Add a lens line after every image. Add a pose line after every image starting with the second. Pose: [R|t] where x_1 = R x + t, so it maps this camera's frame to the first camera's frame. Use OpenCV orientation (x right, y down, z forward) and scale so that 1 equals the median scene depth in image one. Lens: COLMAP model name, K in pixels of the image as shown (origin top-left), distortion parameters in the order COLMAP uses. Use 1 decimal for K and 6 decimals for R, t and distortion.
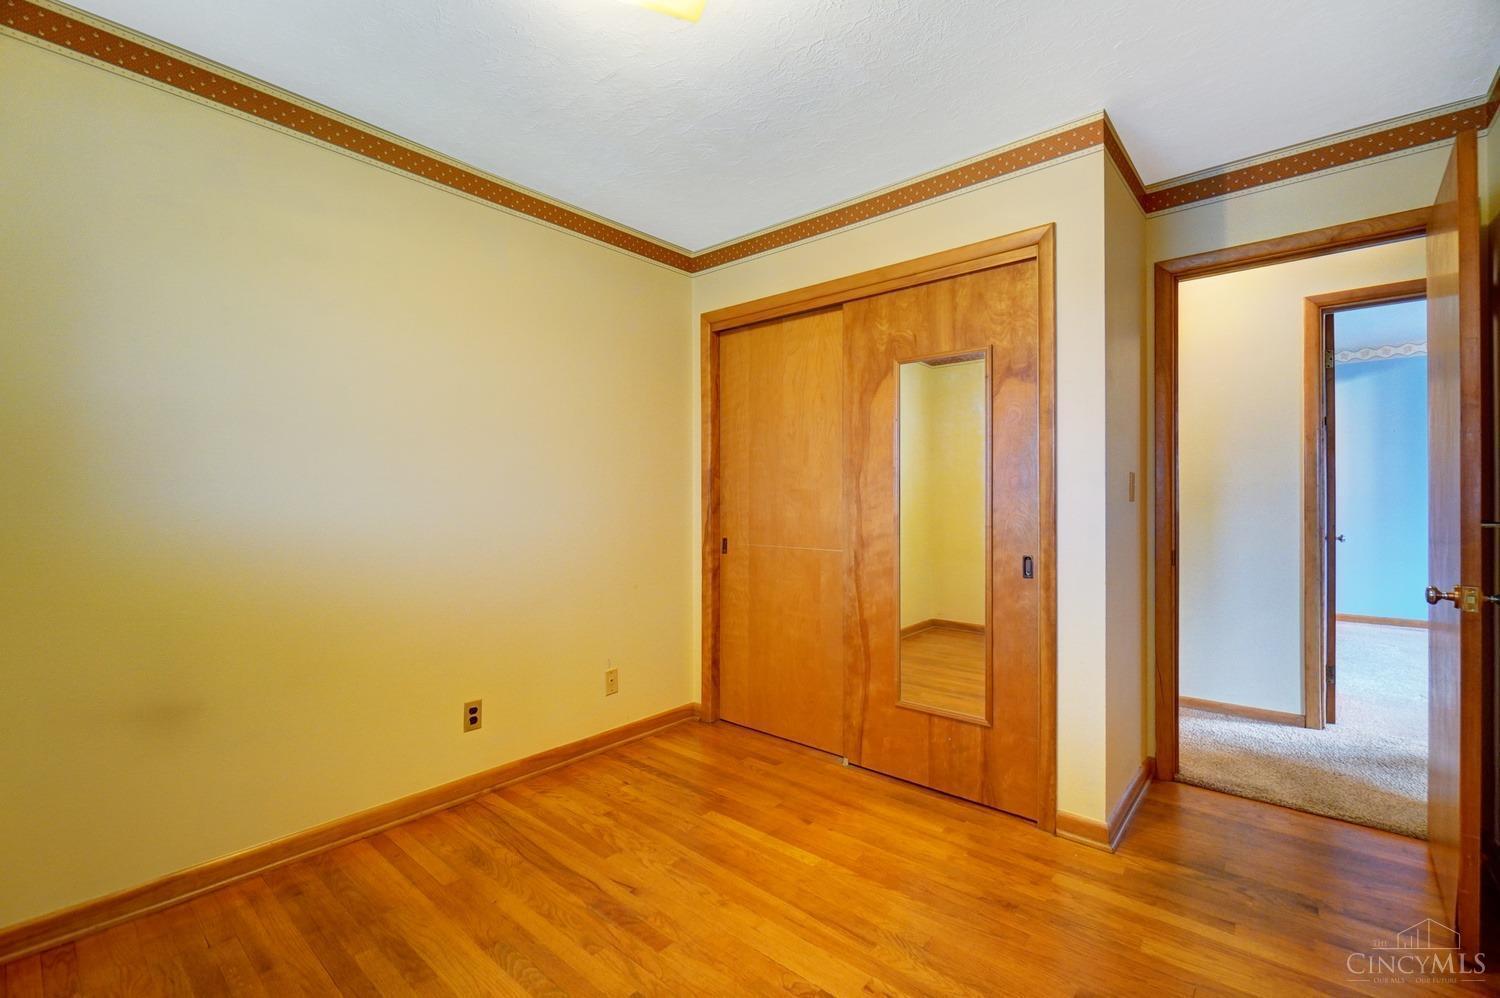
lens RADIAL K [[675.4, 0, 748.6], [0, 675.4, 504.1], [0, 0, 1]] dist [0.008699, -0.001063]
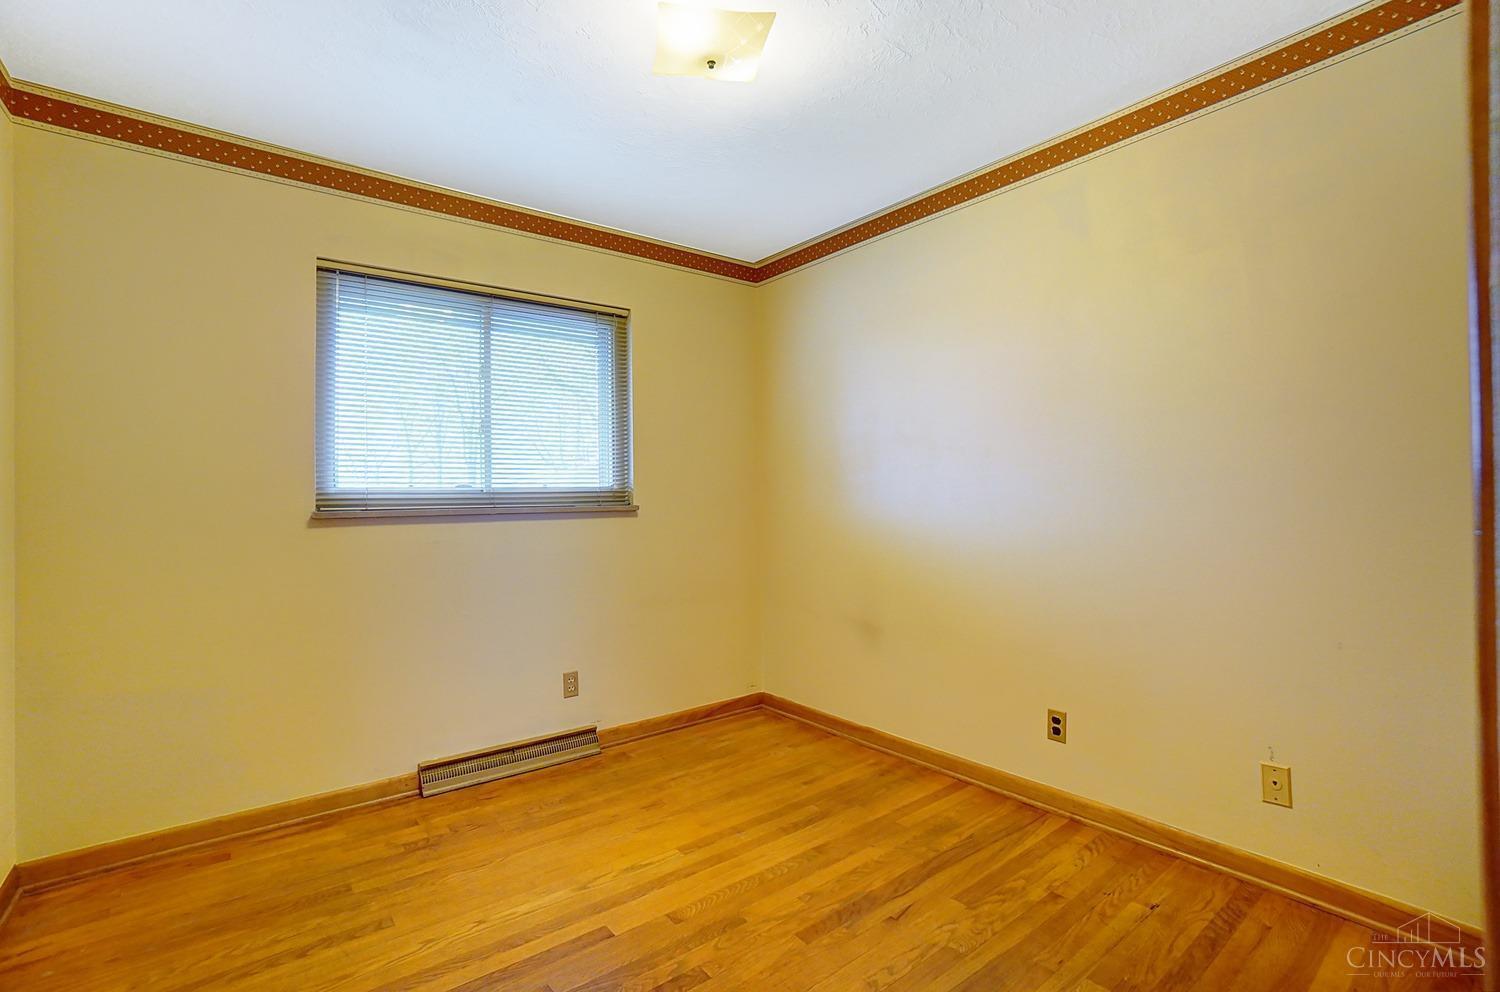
lens RADIAL K [[675.4, 0, 719.6], [0, 675.4, 497.5], [0, 0, 1]] dist [0.008699, -0.001063]
pose [[-0.215470, 0.004861, -0.976498, 0.685578], [0.017235, 0.999851, 0.001174, -0.016613], [0.976358, -0.016577, -0.215522, 0.839102]]
